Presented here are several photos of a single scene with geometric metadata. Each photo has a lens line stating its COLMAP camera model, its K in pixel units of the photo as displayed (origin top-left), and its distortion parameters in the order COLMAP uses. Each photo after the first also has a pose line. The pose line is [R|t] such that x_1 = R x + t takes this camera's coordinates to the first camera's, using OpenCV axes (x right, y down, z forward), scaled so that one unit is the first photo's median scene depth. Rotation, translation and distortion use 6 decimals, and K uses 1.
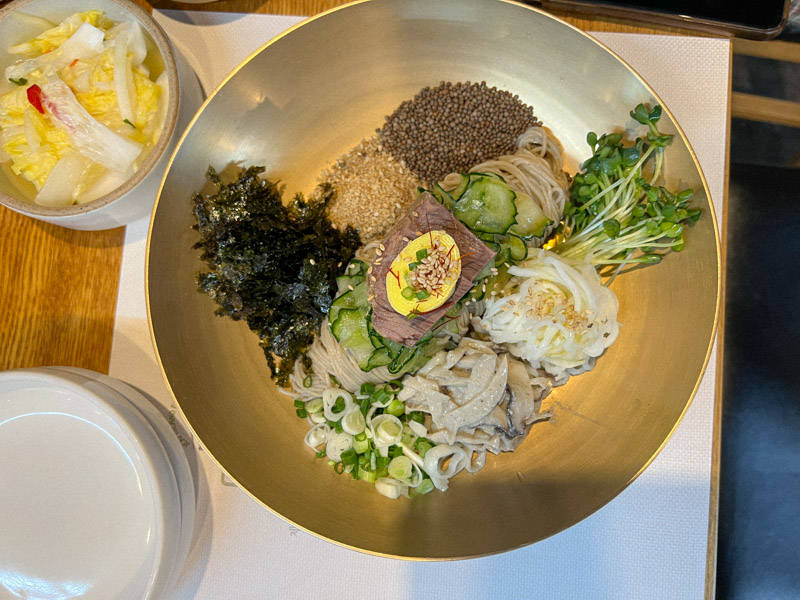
lens RADIAL K [[614.5, 0, 400.0], [0, 614.5, 300.0], [0, 0, 1]] dist [0.005525, -0.002180]
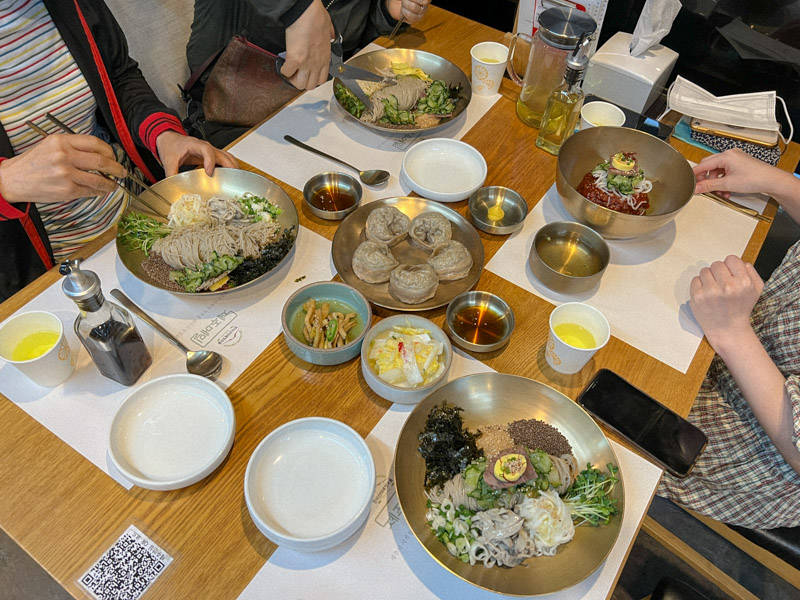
lens RADIAL K [[614.5, 0, 400.0], [0, 614.5, 300.0], [0, 0, 1]] dist [0.005525, -0.002180]
pose [[0.861042, 0.456450, -0.224187, -0.091032], [-0.504678, 0.712811, -0.487032, 0.837800], [-0.062503, 0.532497, 0.844121, -1.372731]]
